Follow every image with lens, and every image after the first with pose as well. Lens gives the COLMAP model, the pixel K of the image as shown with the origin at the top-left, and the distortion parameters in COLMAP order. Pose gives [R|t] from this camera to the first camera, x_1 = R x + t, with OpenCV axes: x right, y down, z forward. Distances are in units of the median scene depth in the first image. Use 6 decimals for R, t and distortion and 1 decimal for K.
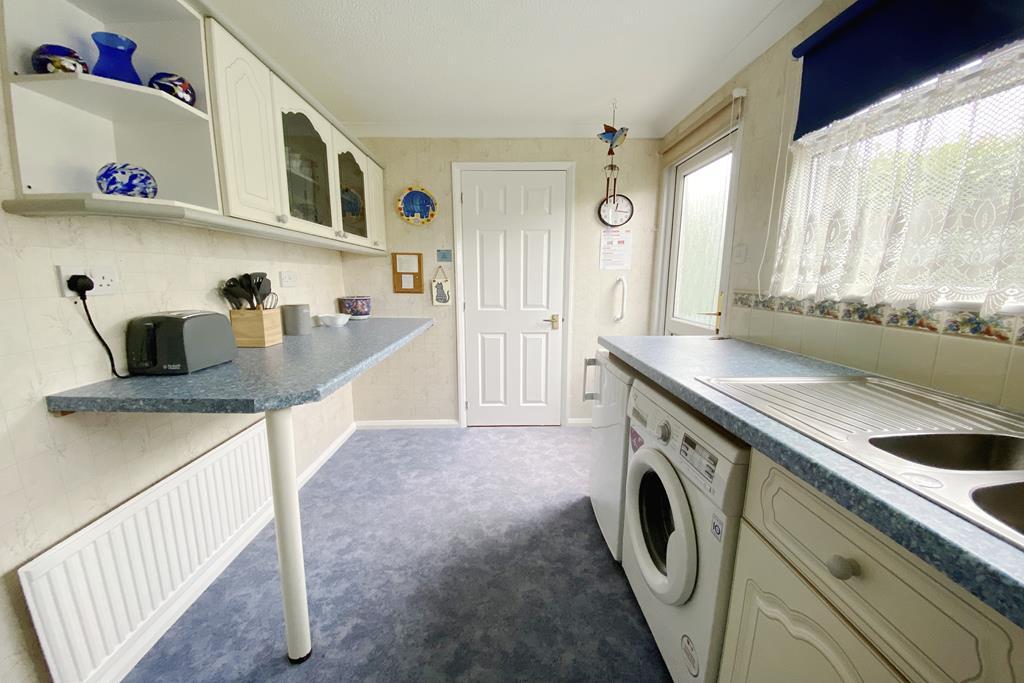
lens RADIAL K [[412.5, 0, 510.4], [0, 412.5, 352.9], [0, 0, 1]] dist [0.039117, -0.029051]
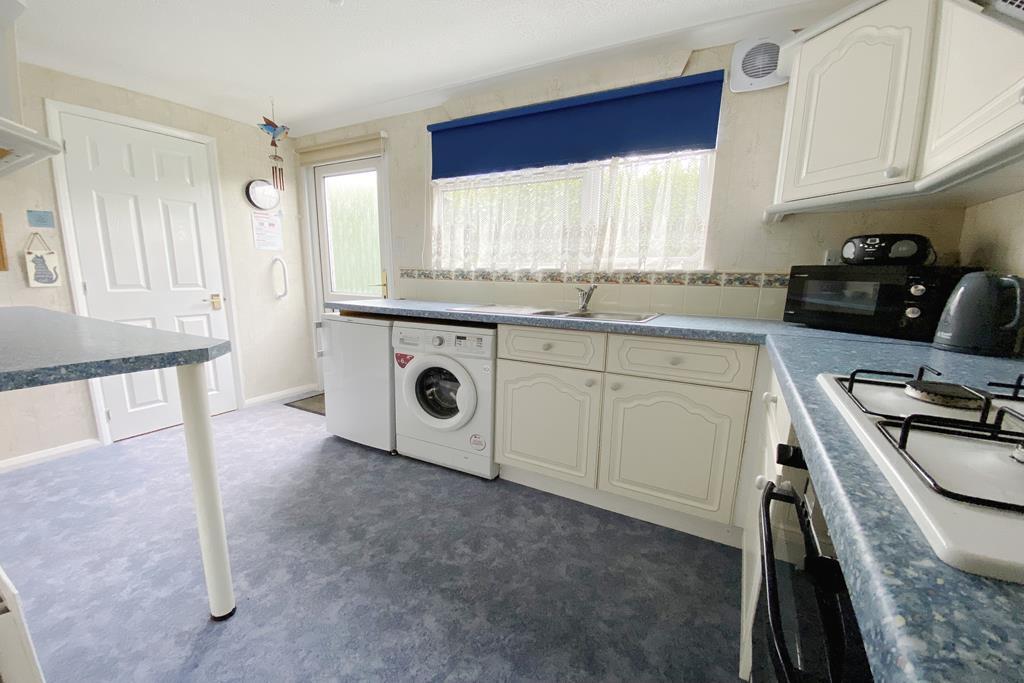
lens RADIAL K [[412.5, 0, 510.4], [0, 412.5, 352.9], [0, 0, 1]] dist [0.039117, -0.029051]
pose [[0.499624, -0.153804, 0.852479, -0.486329], [0.141292, 0.985401, 0.094976, 0.056368], [-0.854642, 0.072996, 0.514062, -0.082560]]
